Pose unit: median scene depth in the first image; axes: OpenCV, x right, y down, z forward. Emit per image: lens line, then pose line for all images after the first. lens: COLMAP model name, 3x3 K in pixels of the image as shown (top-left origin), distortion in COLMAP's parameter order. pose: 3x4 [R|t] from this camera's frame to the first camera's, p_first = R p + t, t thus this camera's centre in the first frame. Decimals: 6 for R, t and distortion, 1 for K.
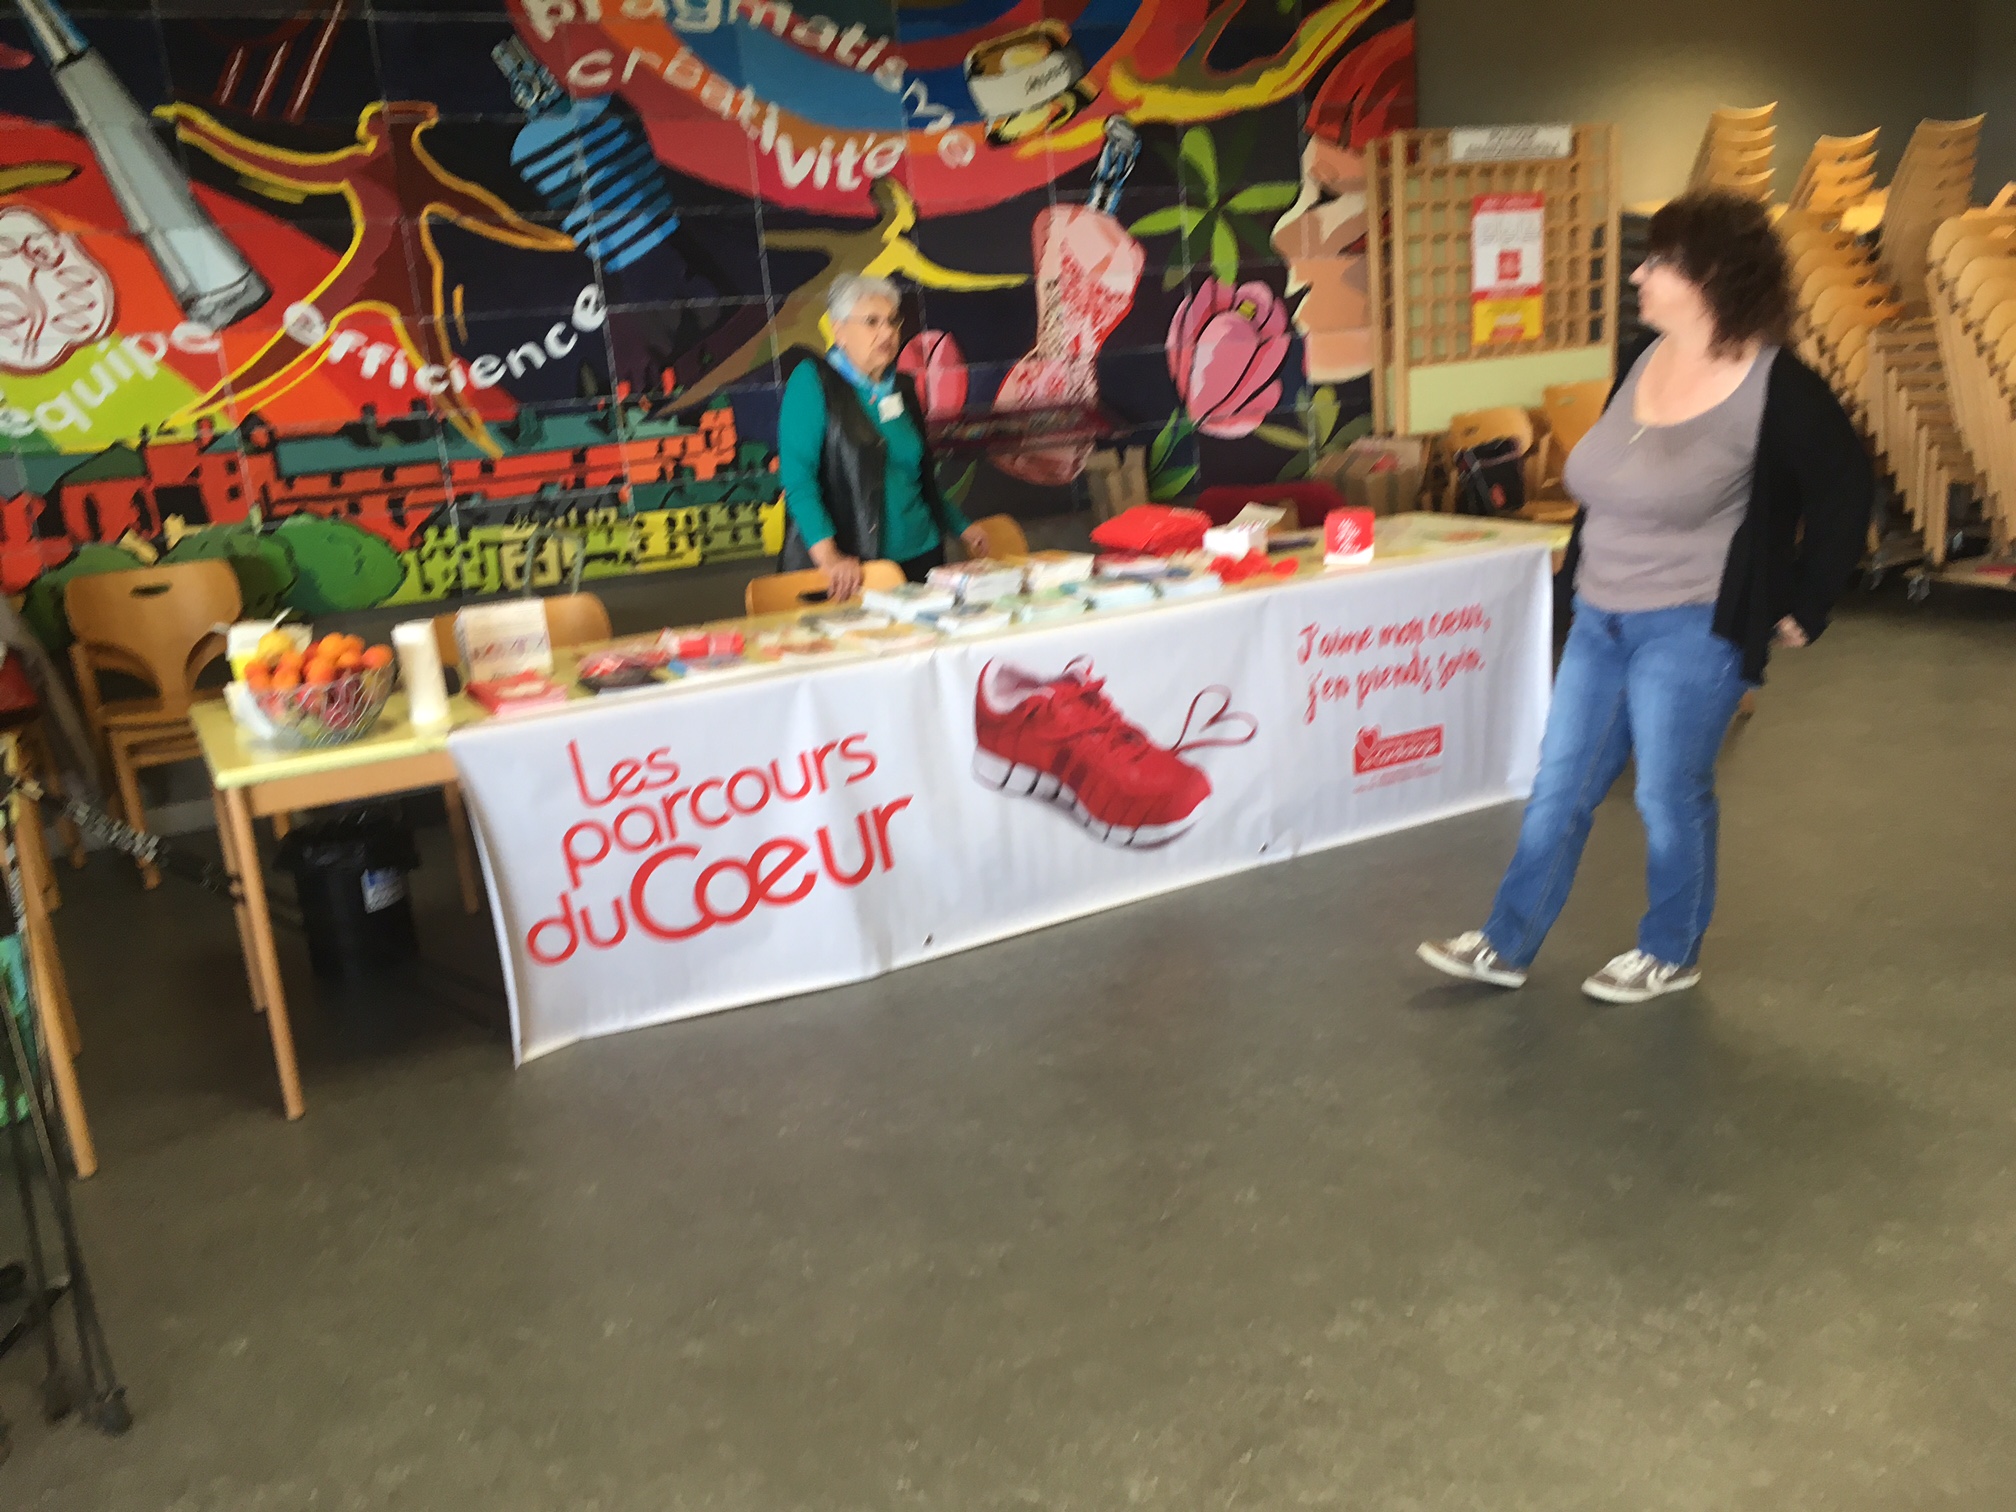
lens RADIAL K [[1729.7, 0, 1008.6], [0, 1729.7, 755.0], [0, 0, 1]] dist [0.075444, -0.082688]
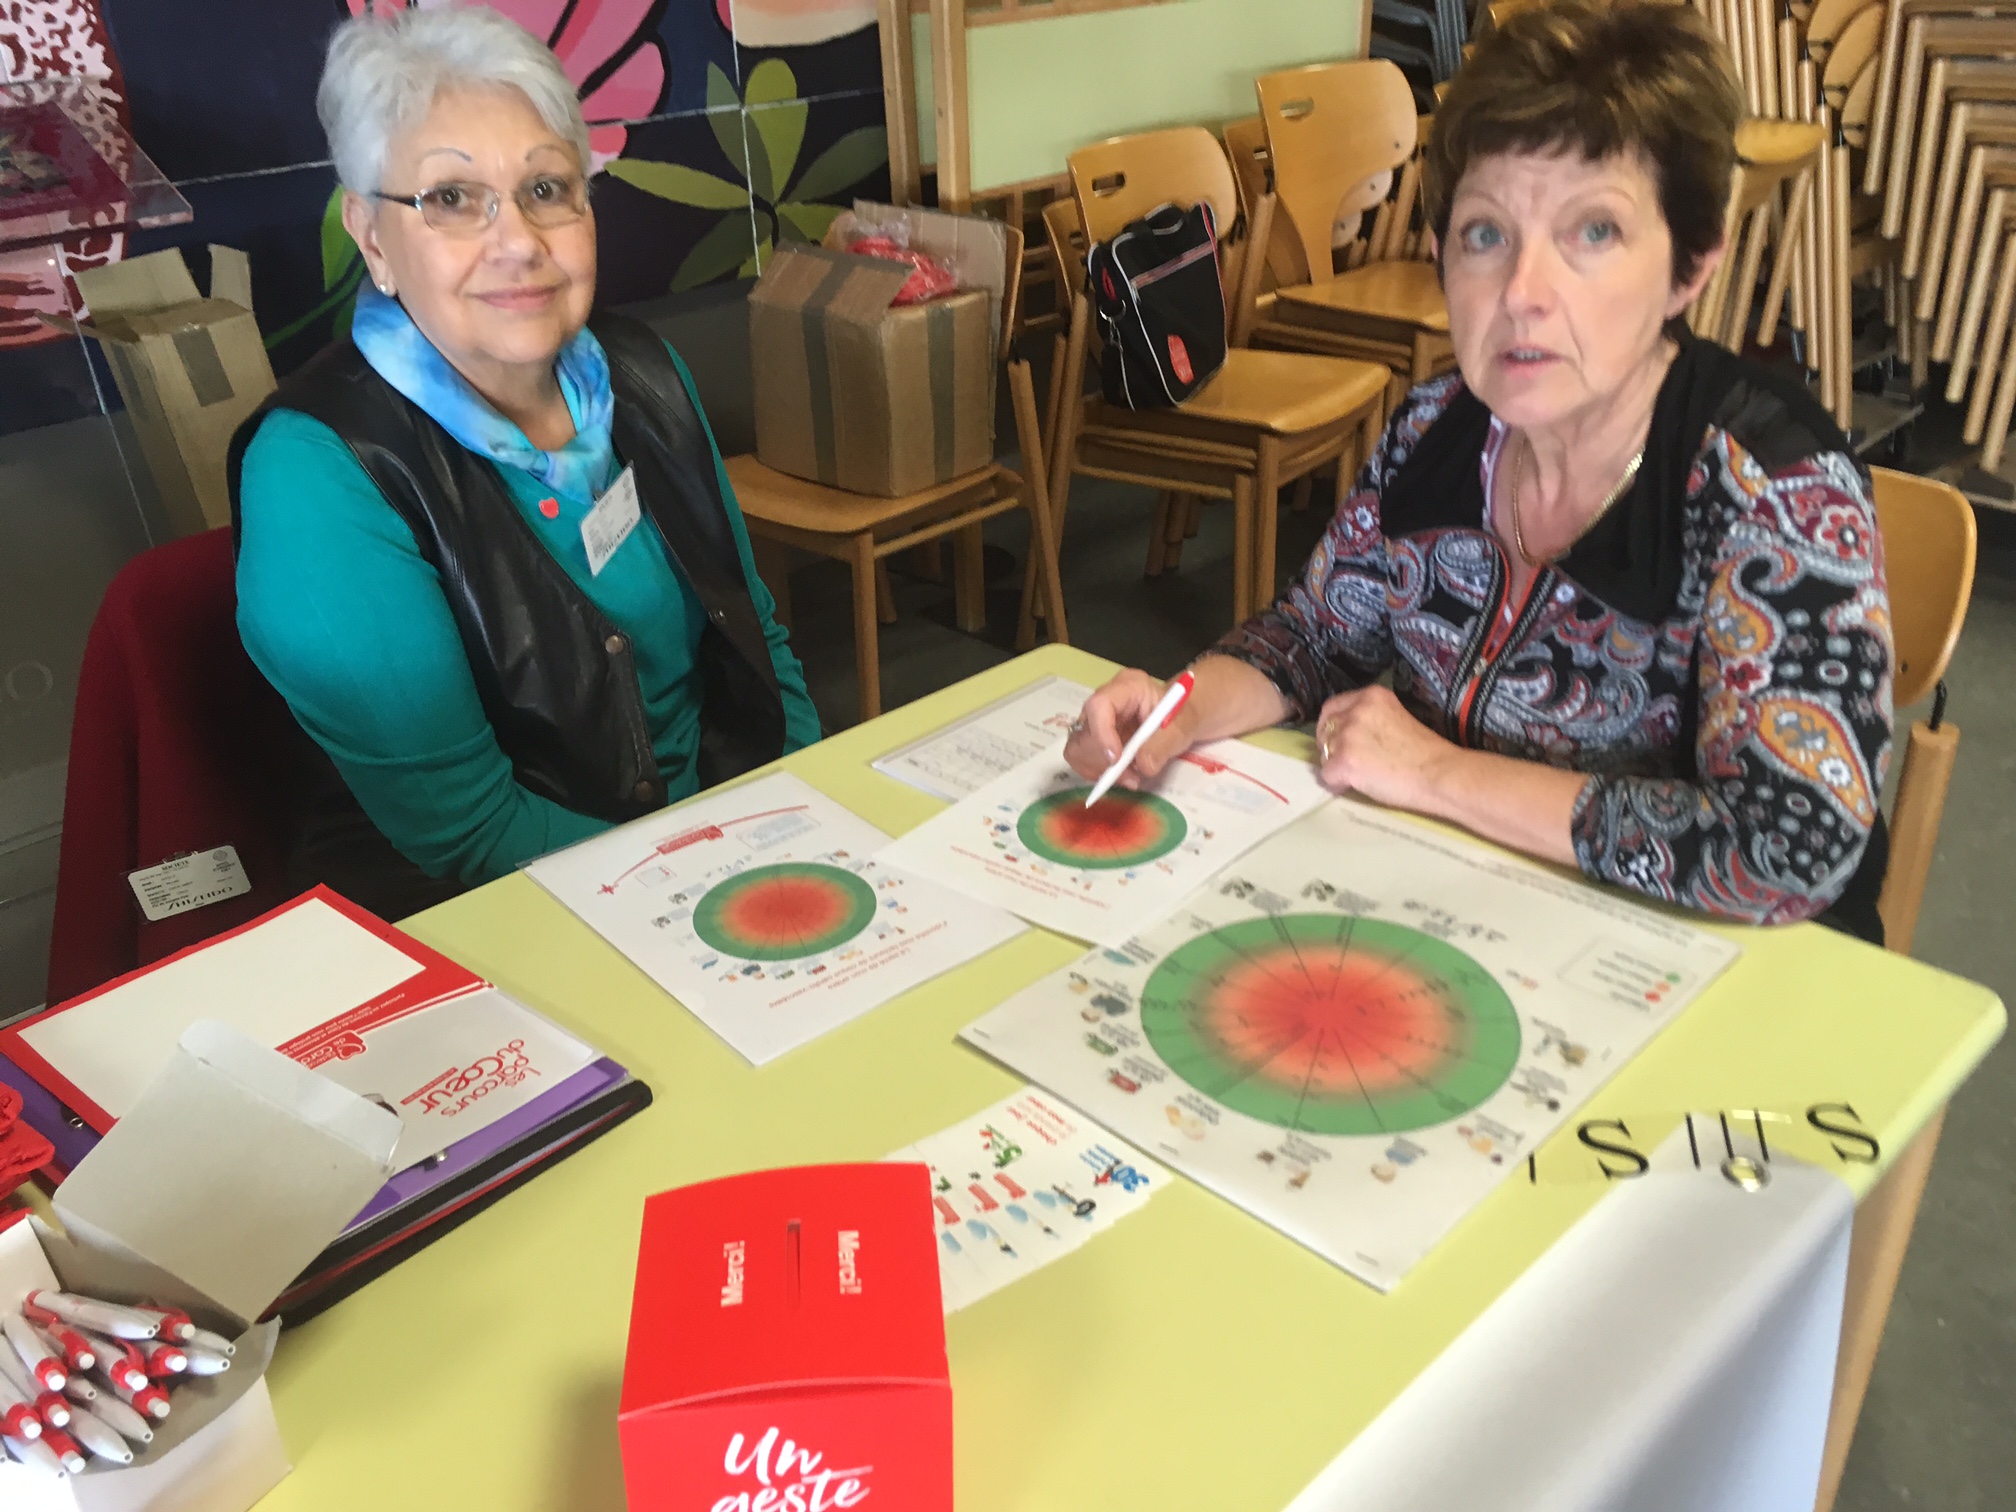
lens RADIAL K [[1729.7, 0, 1003.5], [0, 1729.7, 757.3], [0, 0, 1]] dist [0.075444, -0.082688]
pose [[0.964057, -0.080295, 0.253272, 0.118864], [0.024862, 0.976322, 0.214888, -0.140444], [-0.264530, -0.200868, 0.943227, 0.568980]]
